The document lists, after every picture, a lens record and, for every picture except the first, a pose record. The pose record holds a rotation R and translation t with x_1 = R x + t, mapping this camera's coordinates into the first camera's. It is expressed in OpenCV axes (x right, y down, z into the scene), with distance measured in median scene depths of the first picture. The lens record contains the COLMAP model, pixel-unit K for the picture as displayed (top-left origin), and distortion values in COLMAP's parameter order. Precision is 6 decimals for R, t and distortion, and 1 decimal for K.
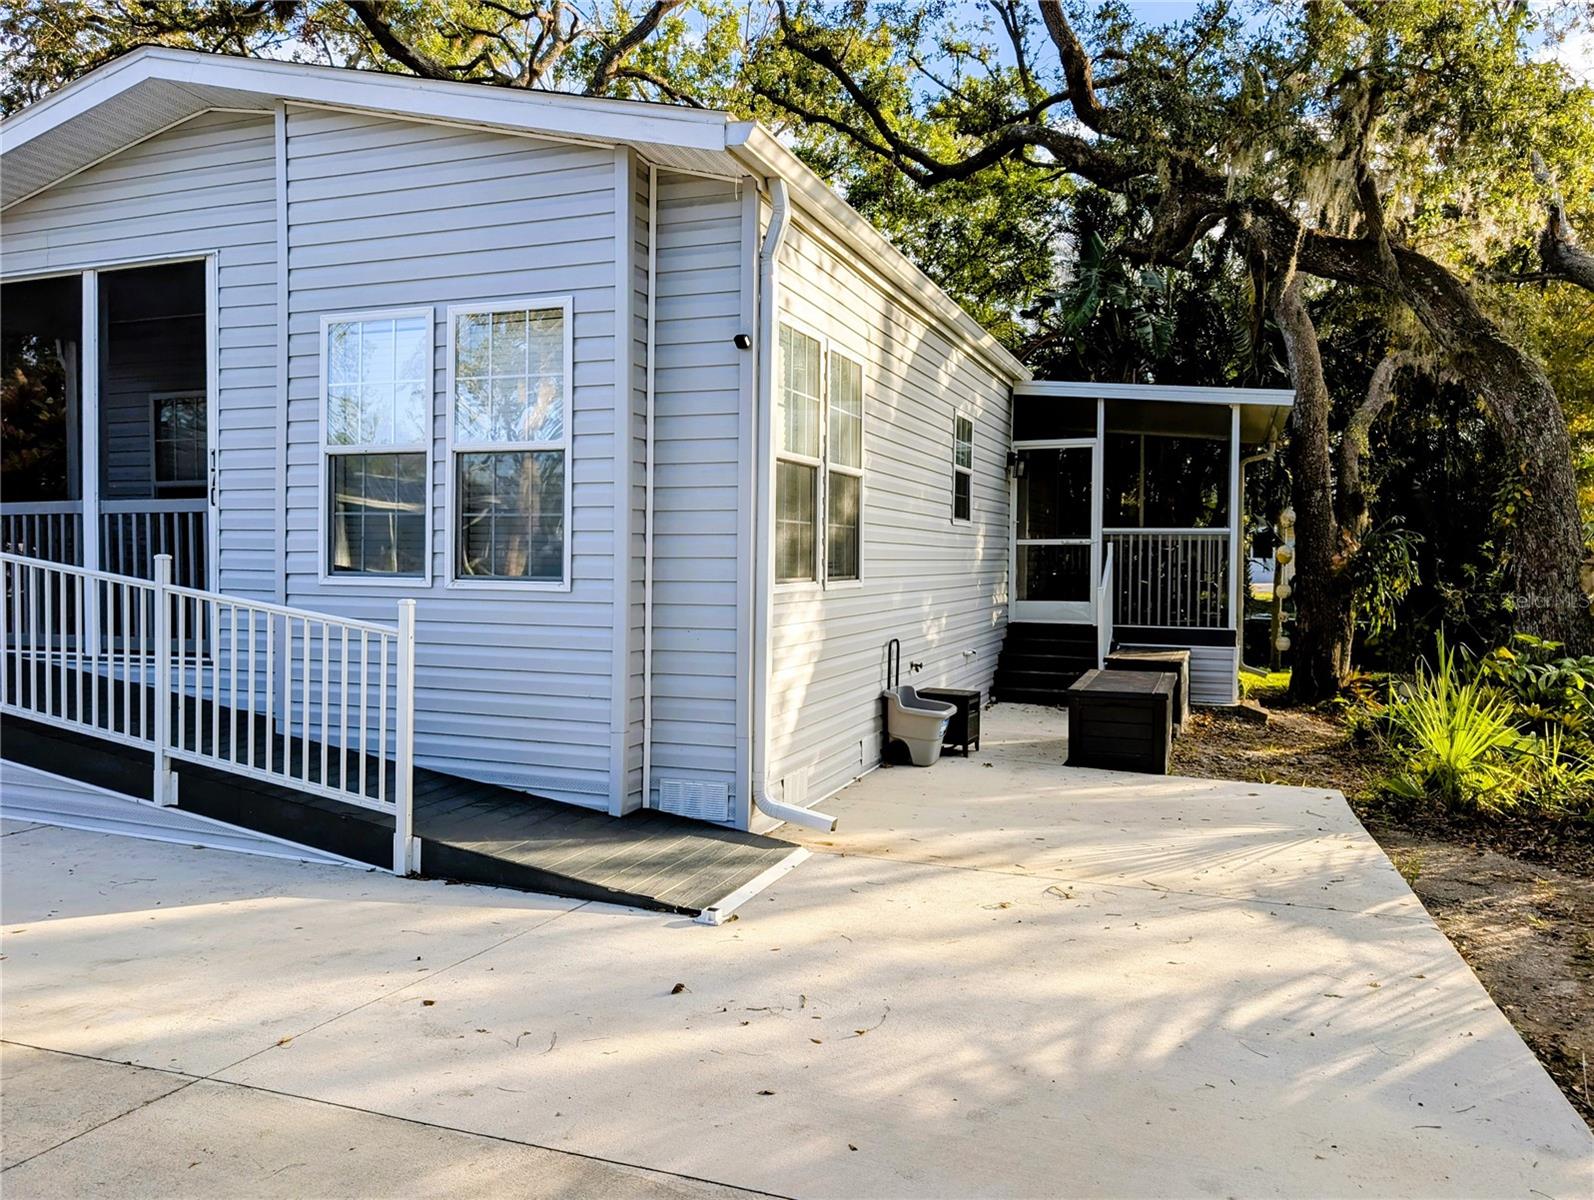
lens RADIAL K [[1146.4, 0, 790.7], [0, 1146.4, 591.7], [0, 0, 1]] dist [0.024464, -0.017677]
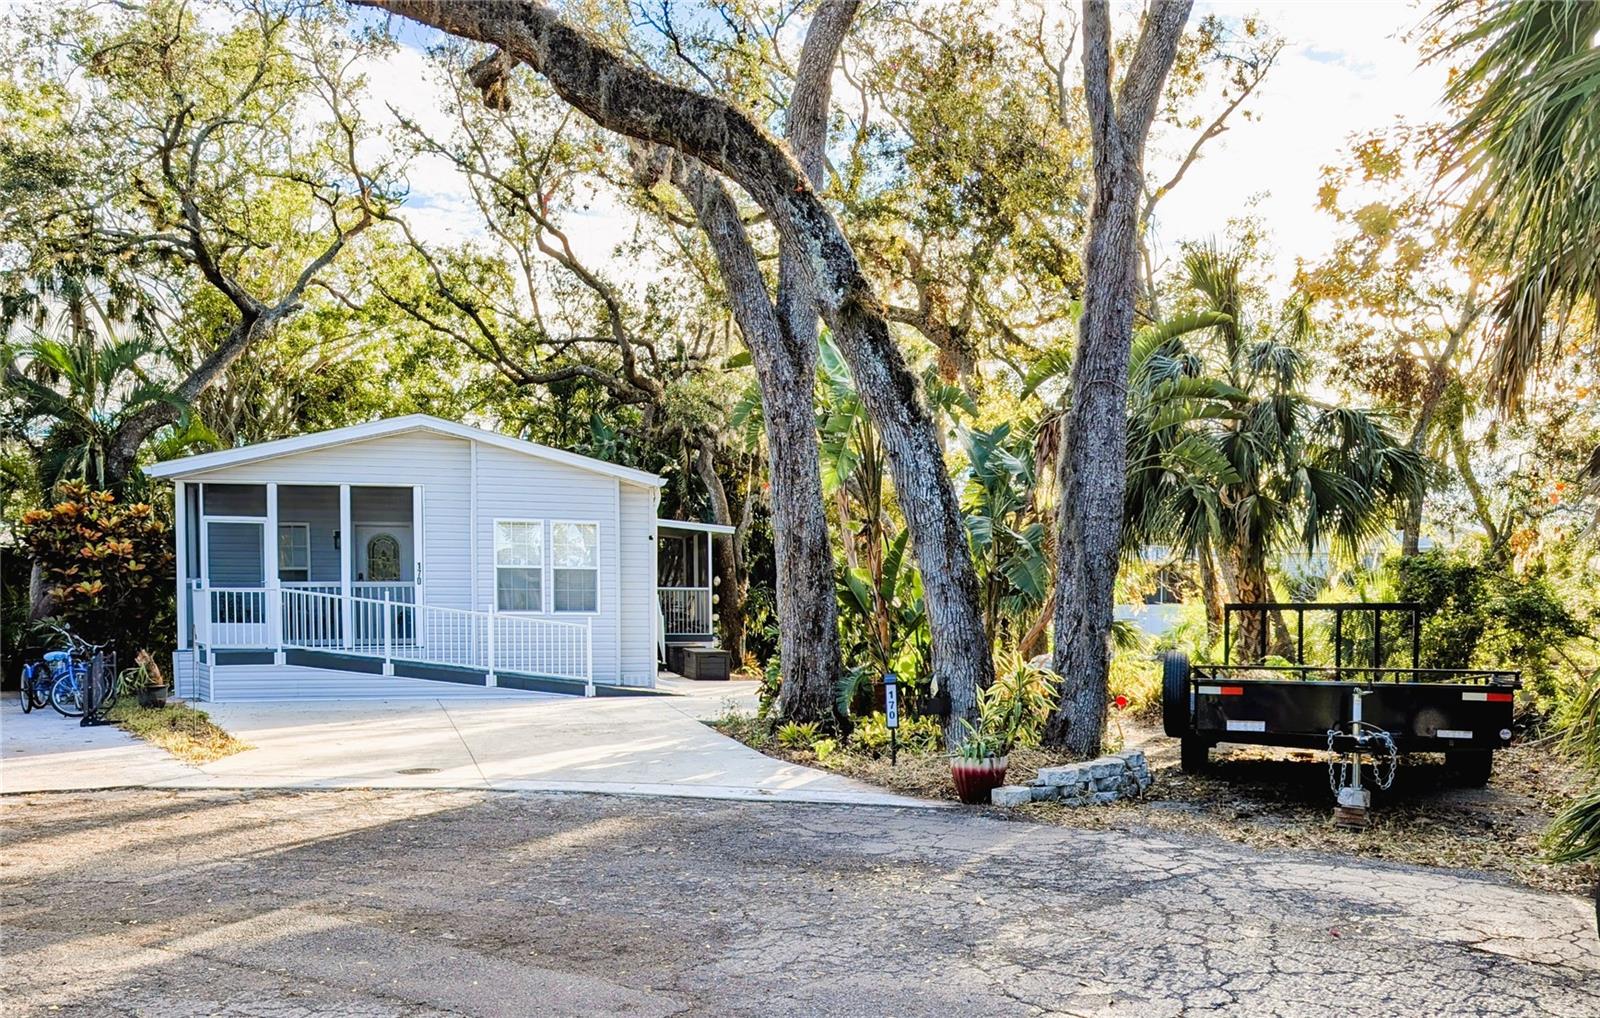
lens RADIAL K [[1274.6, 0, 804.0], [0, 1274.6, 667.8], [0, 0, 1]] dist [0.037548, -0.037667]
pose [[0.813829, -0.038737, 0.579813, -1.494757], [0.024456, 0.999175, 0.032426, 0.037967], [-0.580590, -0.012209, 0.814104, -1.824613]]
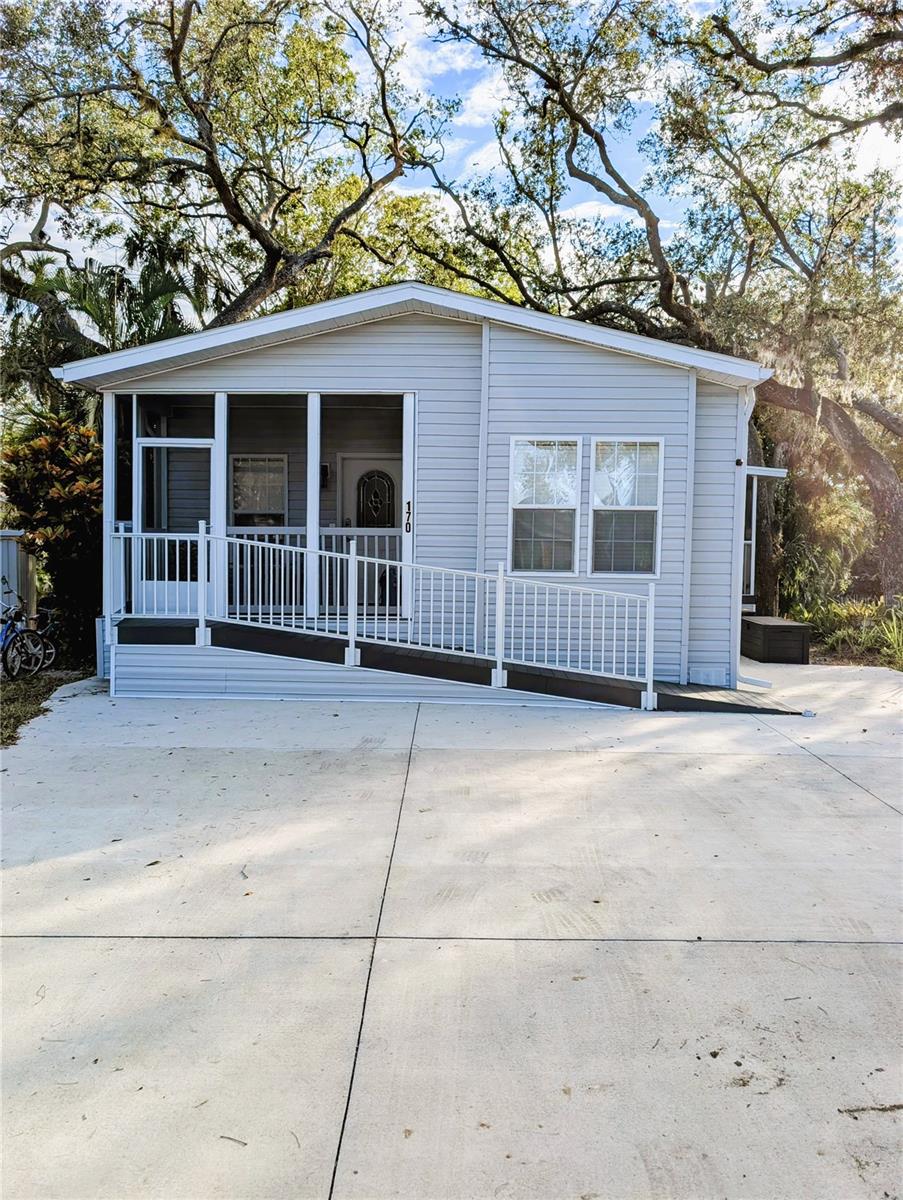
lens RADIAL K [[853.9, 0, 456.1], [0, 853.9, 601.9], [0, 0, 1]] dist [0.010608, -0.011684]
pose [[0.950191, -0.015295, 0.311292, -0.876547], [0.004526, 0.999367, 0.035289, -0.012873], [-0.311635, -0.032123, 0.949659, -0.306694]]
